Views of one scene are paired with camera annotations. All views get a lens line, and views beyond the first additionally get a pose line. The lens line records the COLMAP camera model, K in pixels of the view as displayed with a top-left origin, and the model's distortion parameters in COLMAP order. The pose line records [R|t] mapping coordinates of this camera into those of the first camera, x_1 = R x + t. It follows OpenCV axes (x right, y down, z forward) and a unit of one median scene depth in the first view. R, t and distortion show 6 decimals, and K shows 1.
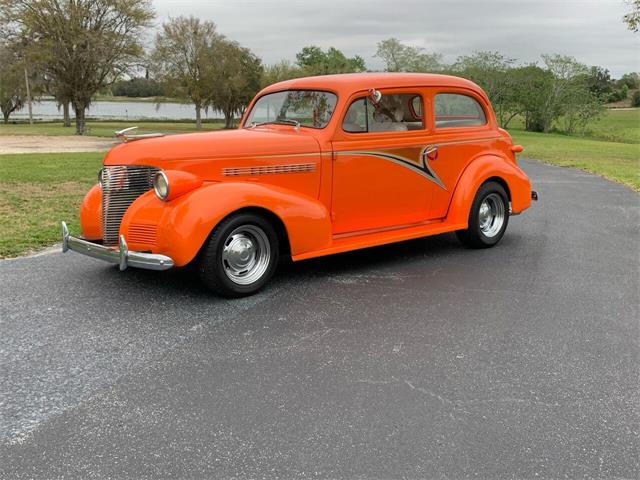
lens RADIAL K [[776.2, 0, 300.7], [0, 776.2, 239.4], [0, 0, 1]] dist [0.074041, 0.027454]
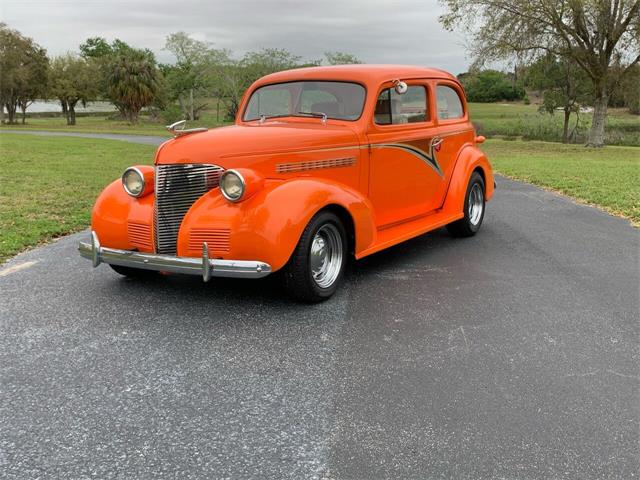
lens RADIAL K [[776.2, 0, 300.7], [0, 776.2, 239.4], [0, 0, 1]] dist [0.074041, 0.027454]
pose [[0.955296, -0.053402, 0.290788, -0.299582], [0.051710, 0.998571, 0.013507, -0.011518], [-0.291094, 0.002133, 0.956692, 0.091725]]
